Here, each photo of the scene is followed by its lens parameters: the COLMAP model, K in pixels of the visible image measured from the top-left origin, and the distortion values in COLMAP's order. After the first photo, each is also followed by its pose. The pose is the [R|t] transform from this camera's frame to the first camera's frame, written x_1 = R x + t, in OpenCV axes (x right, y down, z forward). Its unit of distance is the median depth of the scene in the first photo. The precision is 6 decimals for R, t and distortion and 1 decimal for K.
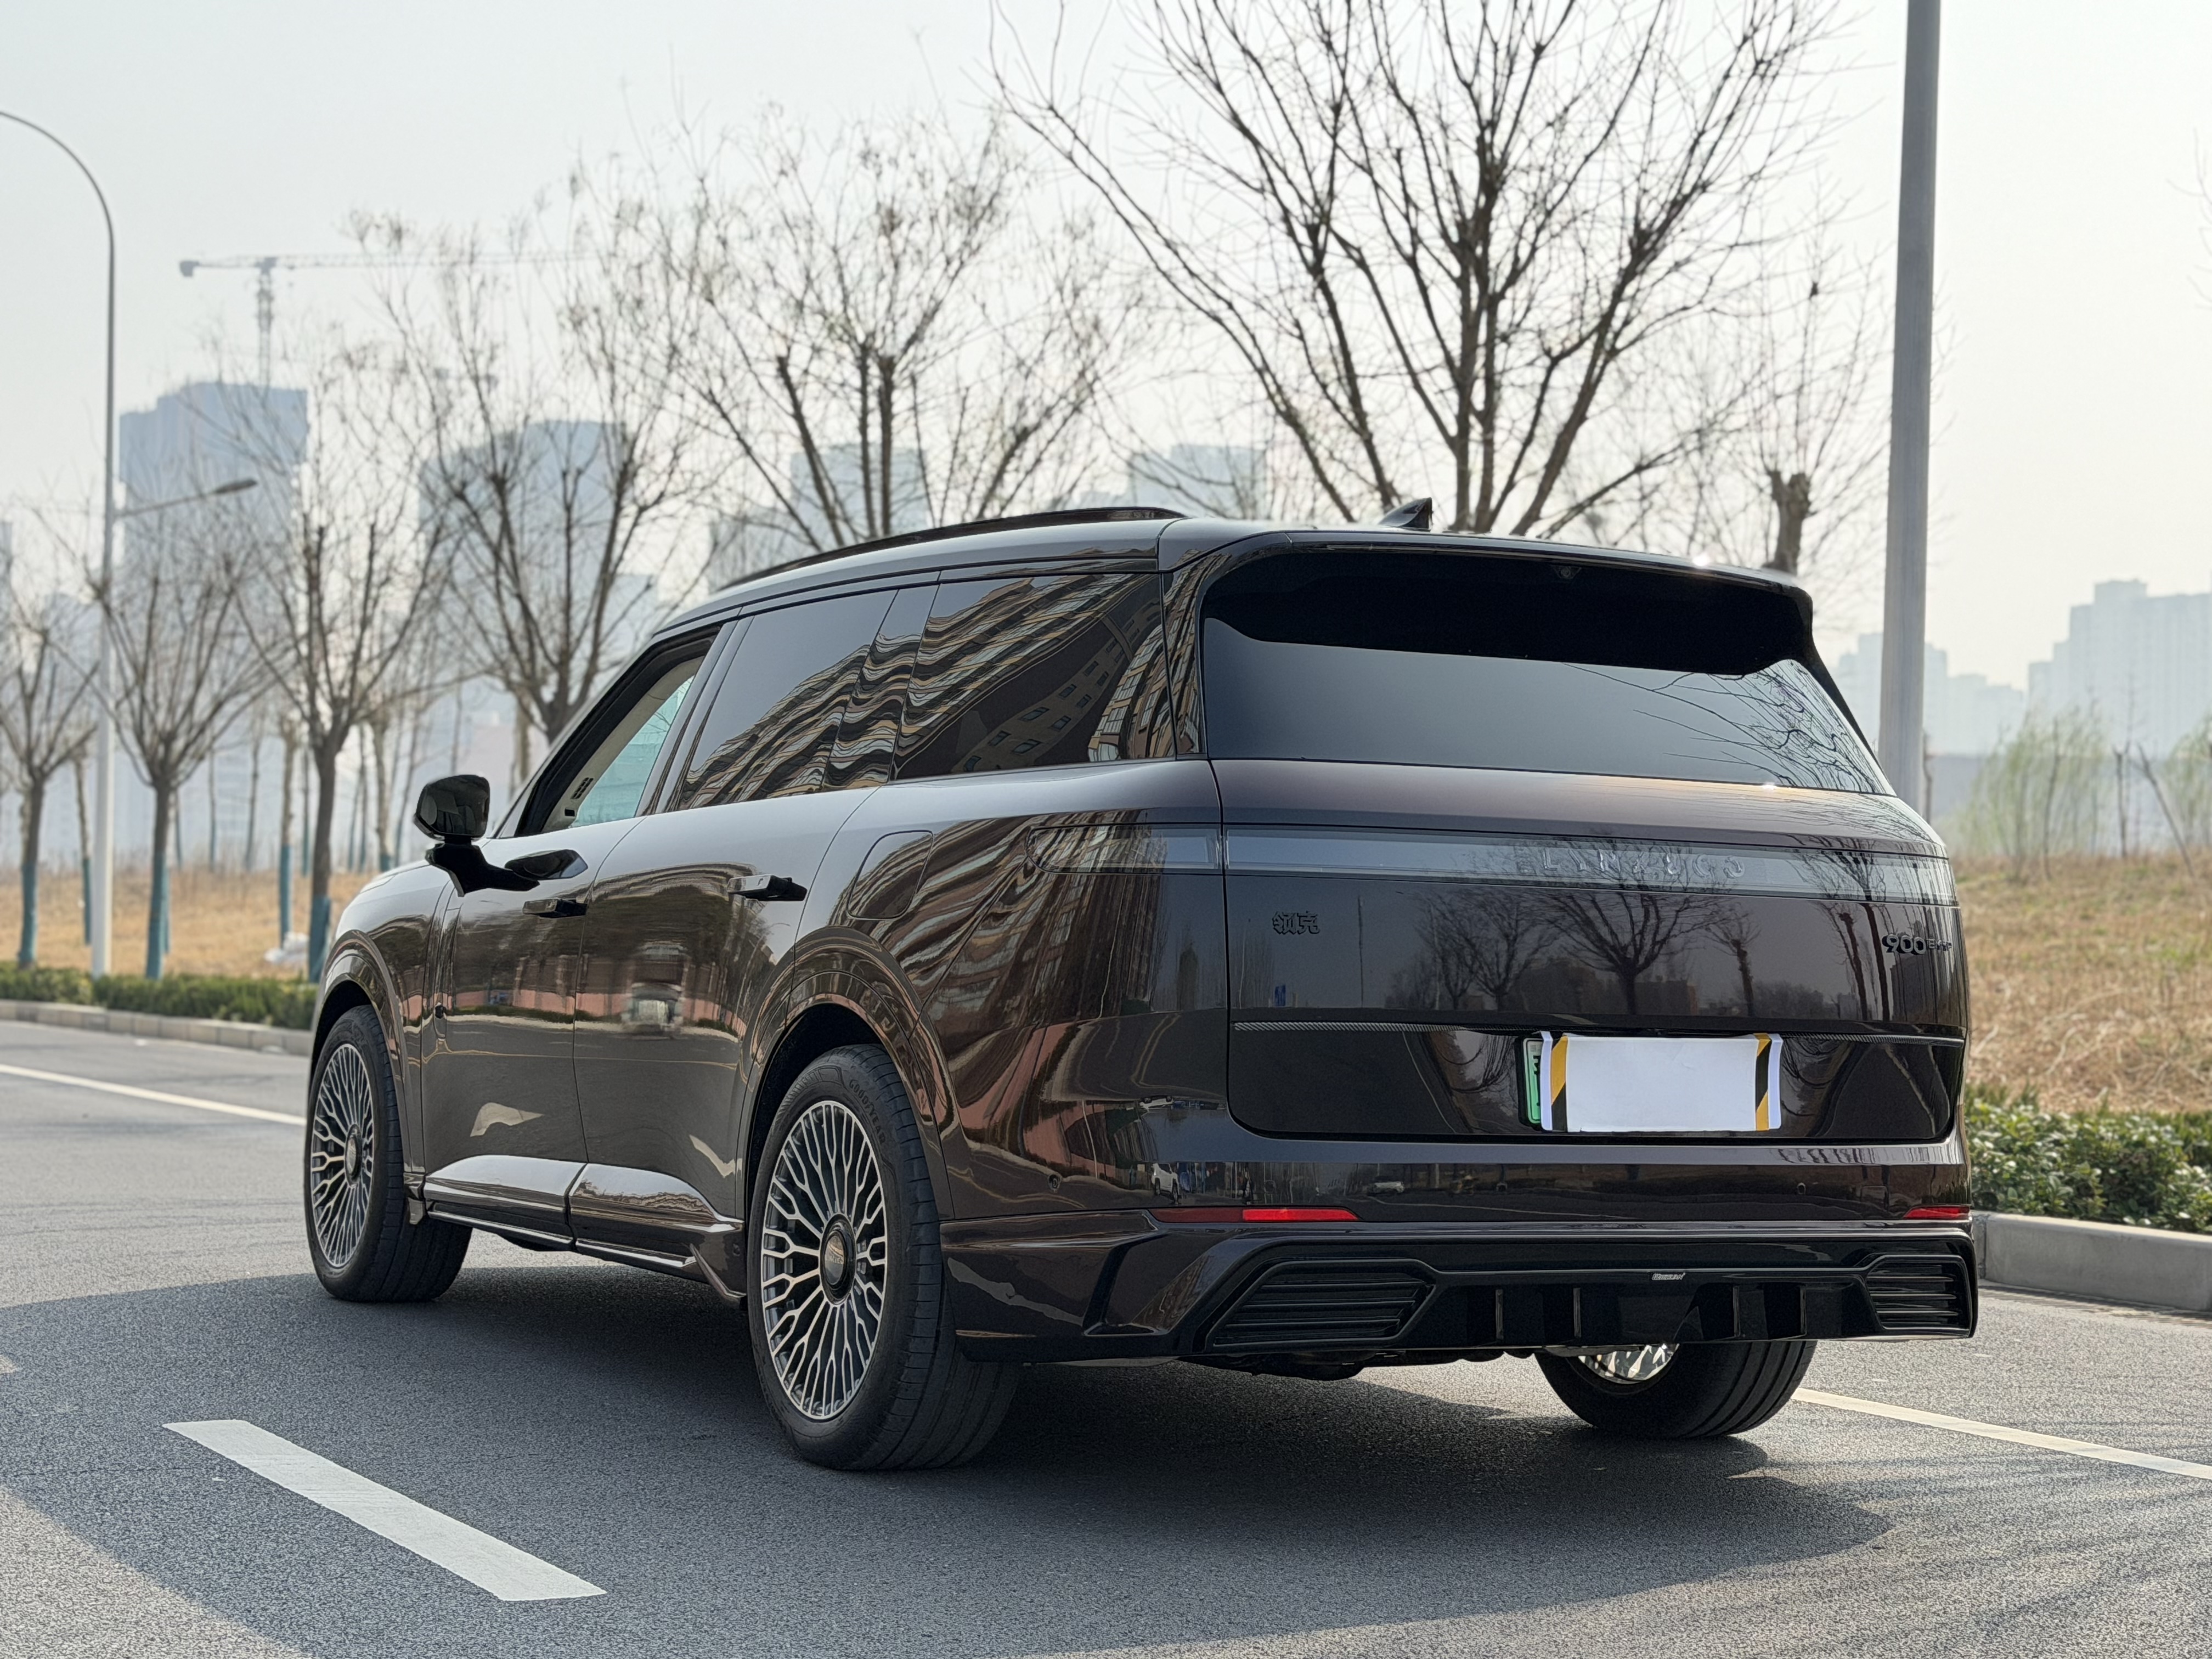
lens RADIAL K [[3583.7, 0, 1114.1], [0, 3583.7, 839.6], [0, 0, 1]] dist [0.198214, 0.000000]
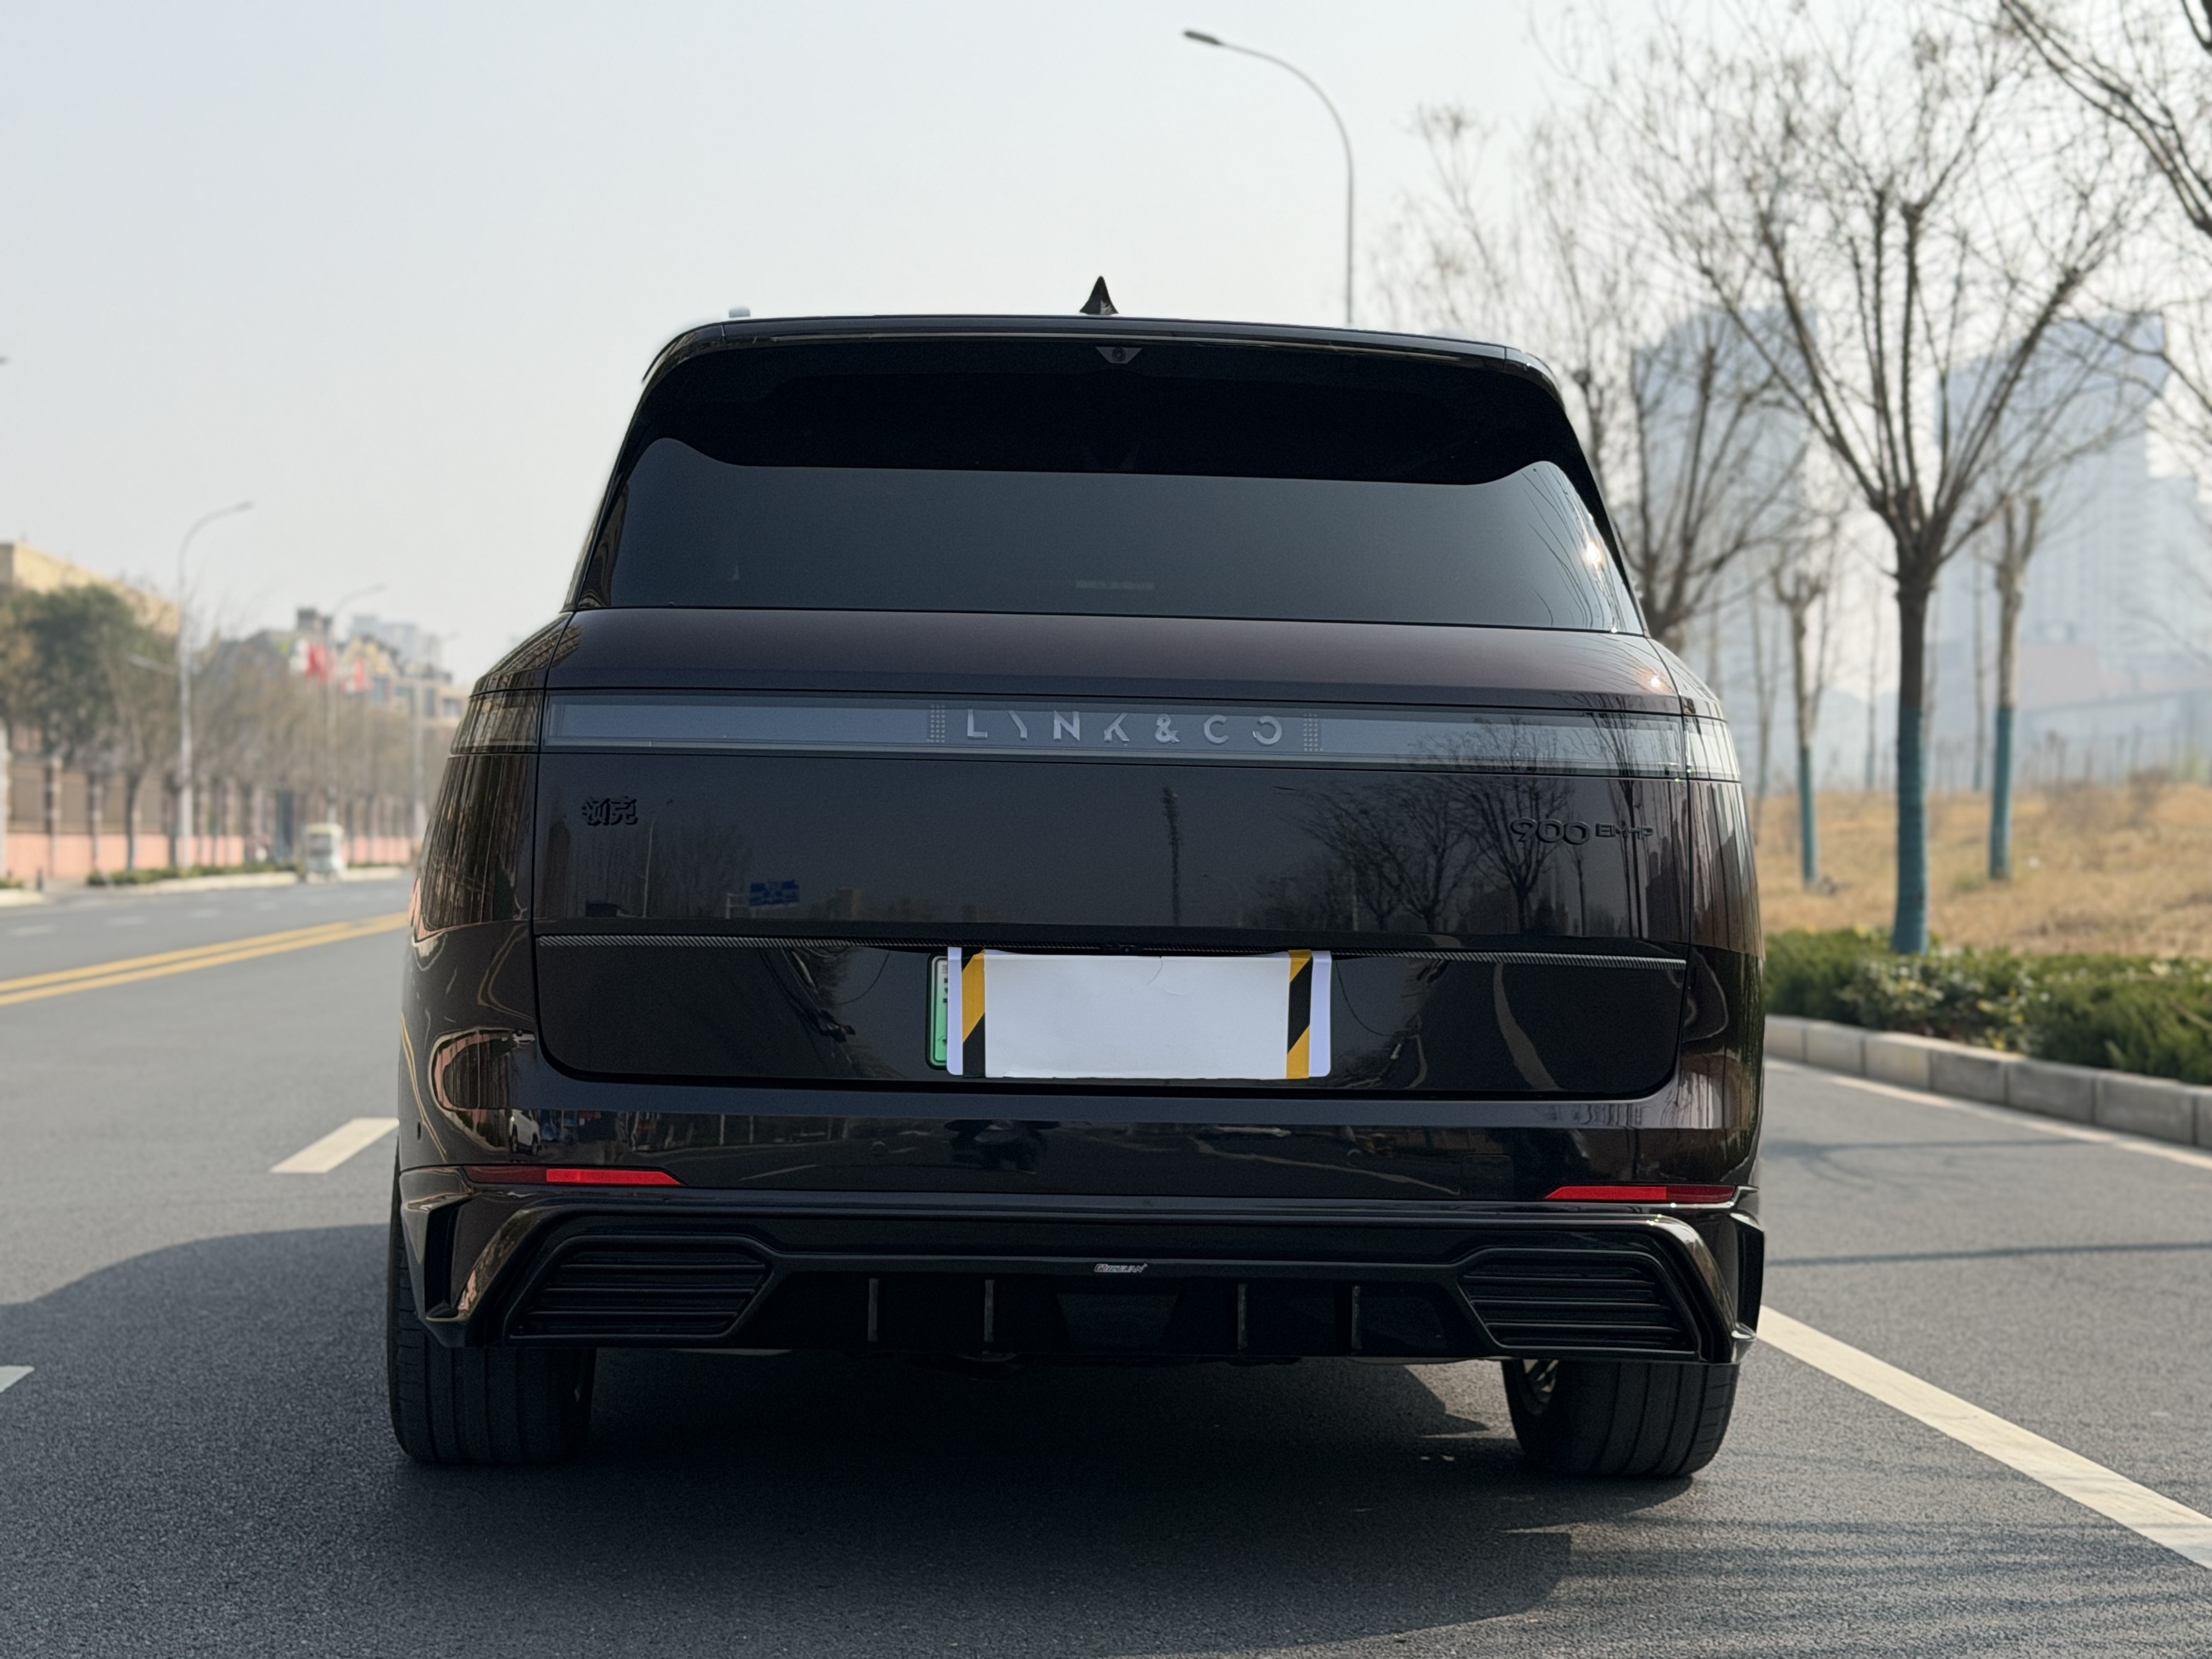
lens RADIAL K [[3807.1, 0, 1096.2], [0, 3807.1, 837.4], [0, 0, 1]] dist [0.130633, 0.000000]
pose [[0.914934, -0.013900, -0.403363, 0.461467], [0.018999, 0.999782, 0.008643, 0.022428], [0.403155, -0.015571, 0.914999, 0.254911]]
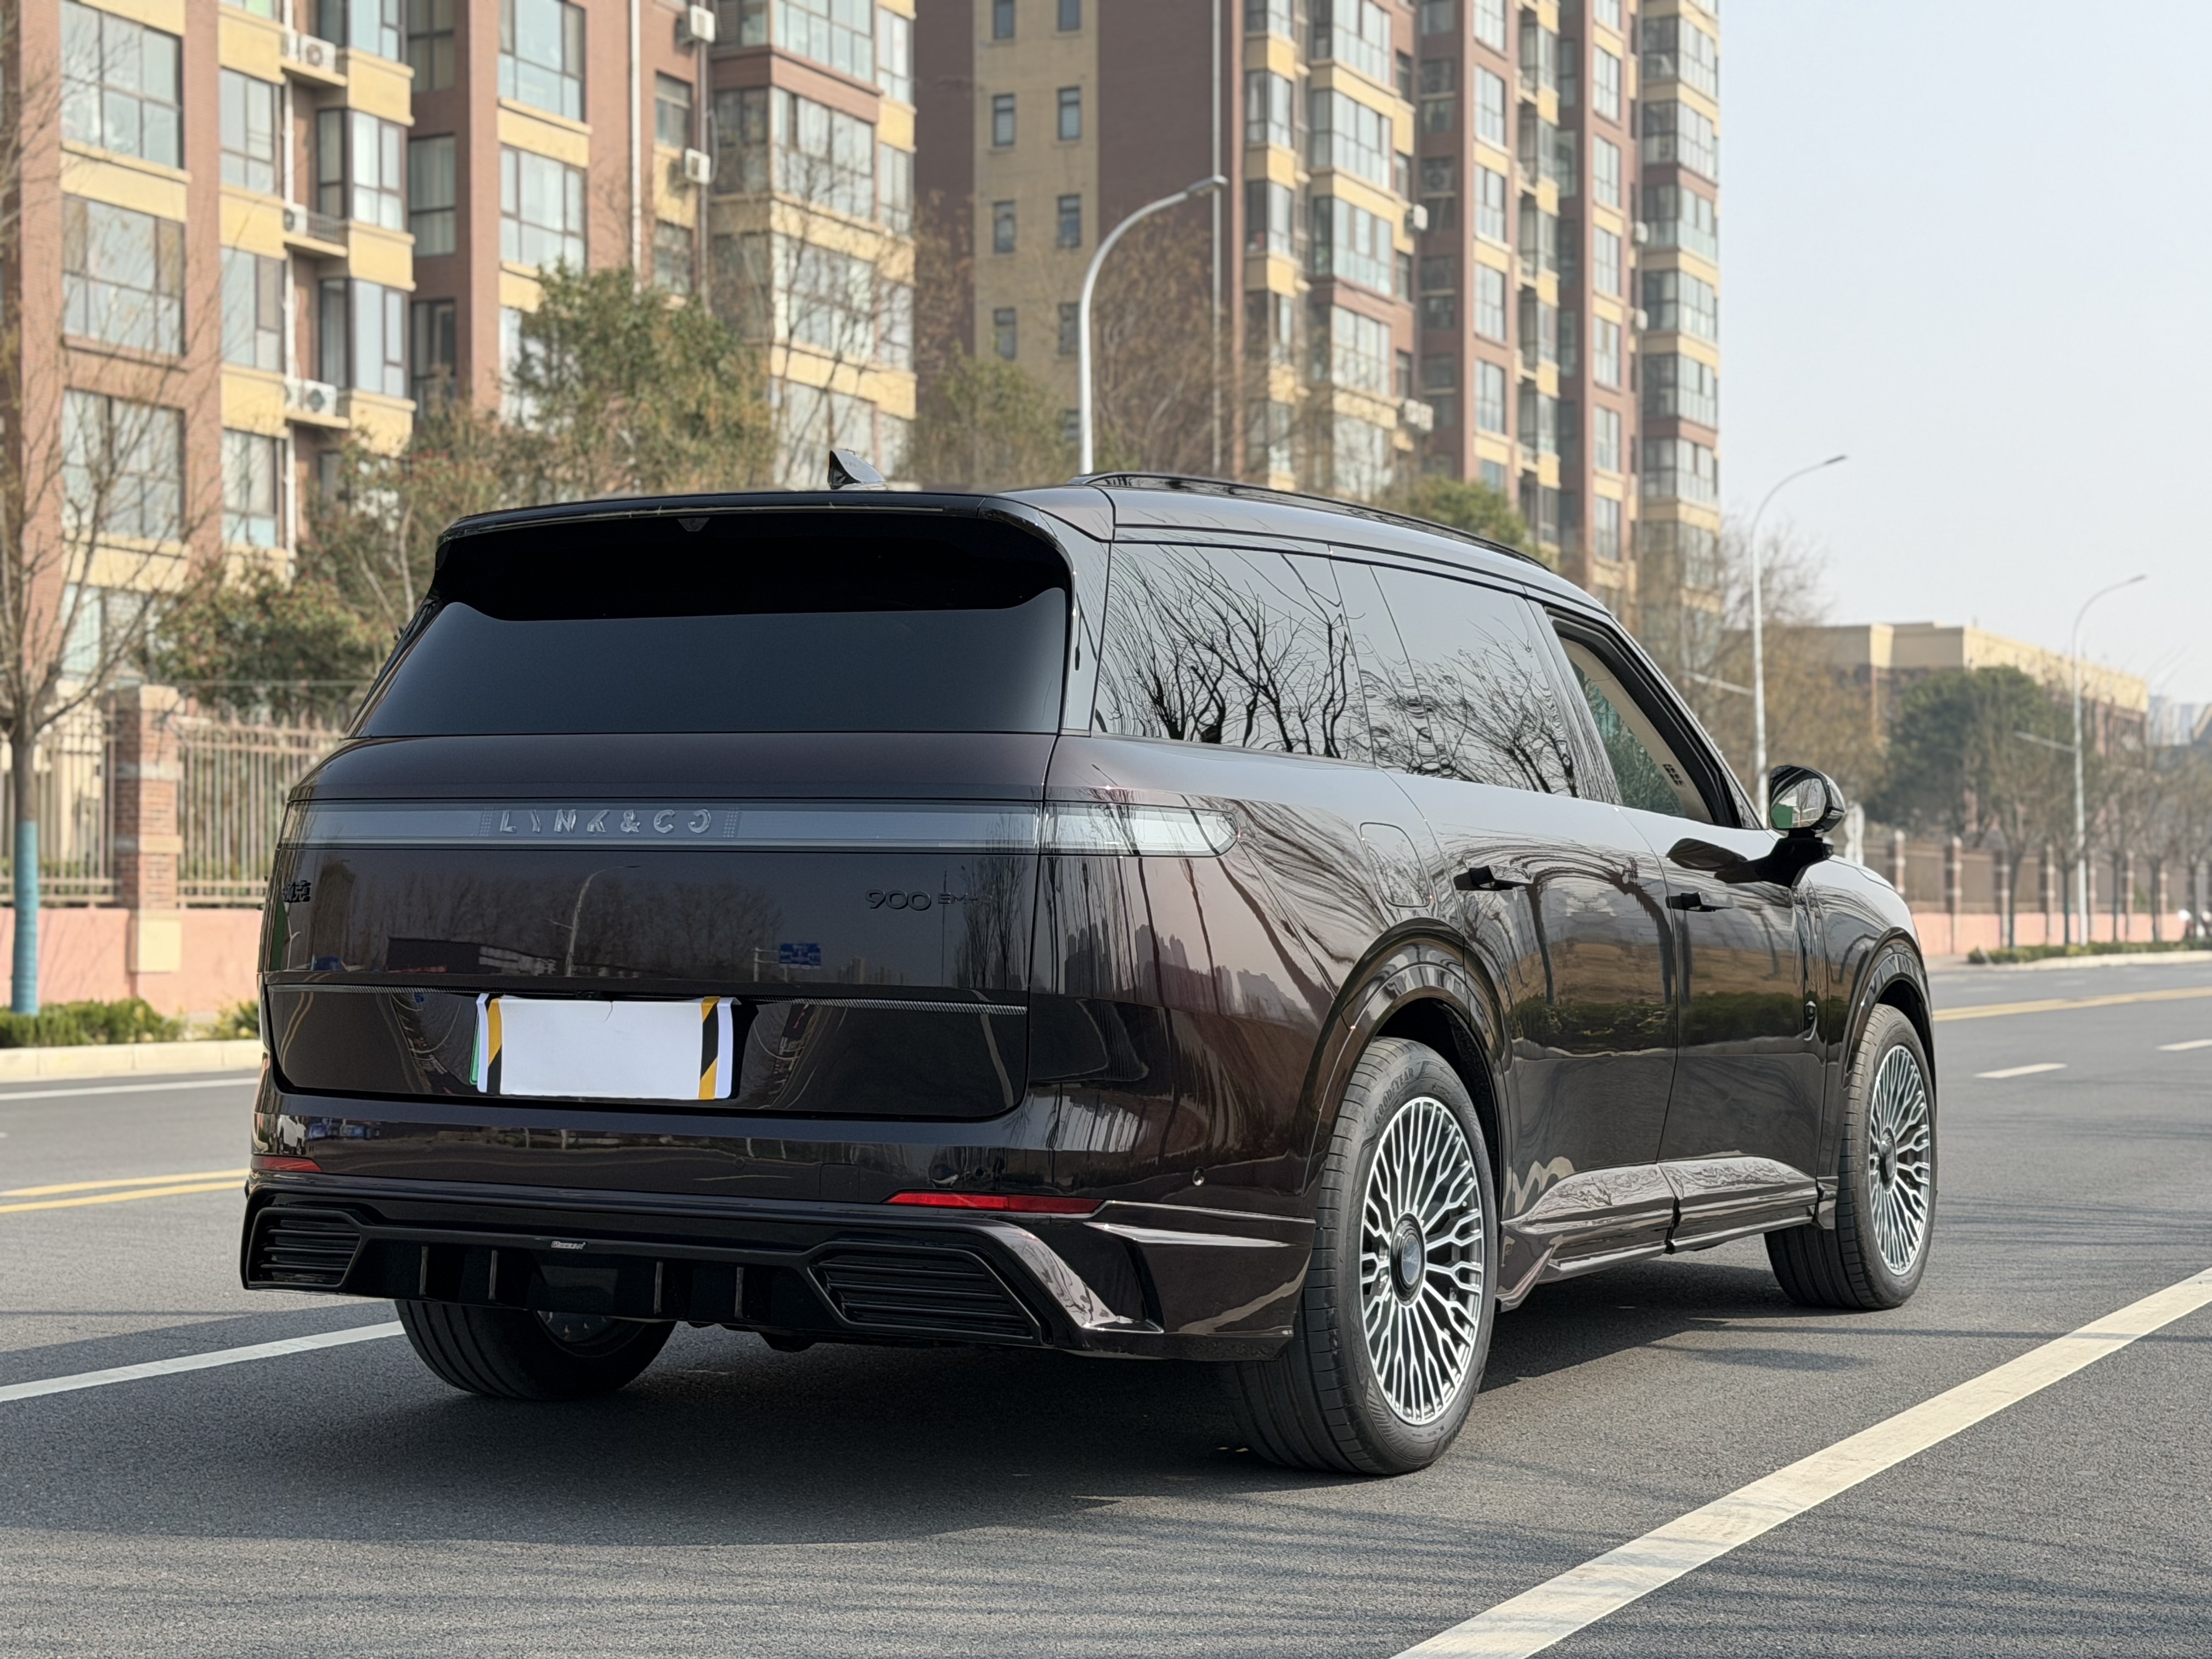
lens RADIAL K [[3807.1, 0, 1117.1], [0, 3807.1, 833.2], [0, 0, 1]] dist [0.130633, 0.000000]
pose [[0.571460, -0.037945, -0.819752, 1.057981], [0.028722, 0.999243, -0.026232, 0.040210], [0.820127, -0.008554, 0.572118, 0.516819]]
